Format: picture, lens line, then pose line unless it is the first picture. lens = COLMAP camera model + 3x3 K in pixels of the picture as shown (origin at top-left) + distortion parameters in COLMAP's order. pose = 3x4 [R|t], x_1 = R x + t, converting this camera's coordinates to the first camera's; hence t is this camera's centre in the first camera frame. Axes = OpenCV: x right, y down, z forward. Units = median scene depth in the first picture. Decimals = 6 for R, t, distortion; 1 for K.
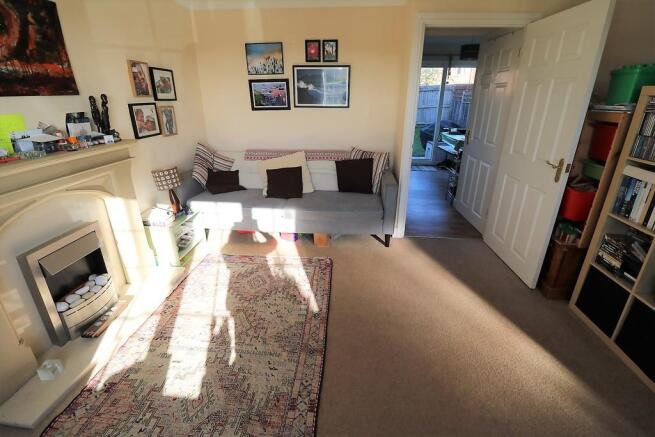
lens RADIAL K [[304.8, 0, 327.5], [0, 304.8, 218.5], [0, 0, 1]] dist [-0.002742, -0.000308]
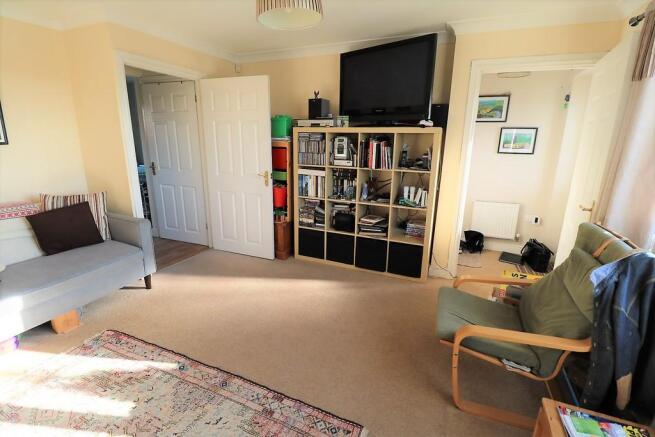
lens RADIAL K [[313.8, 0, 327.5], [0, 313.8, 218.5], [0, 0, 1]] dist [0.001419, 0.000023]
pose [[0.323271, -0.242192, 0.914789, -0.652098], [0.337468, 0.932640, 0.127663, -0.064685], [-0.884088, 0.267443, 0.383228, 0.160705]]
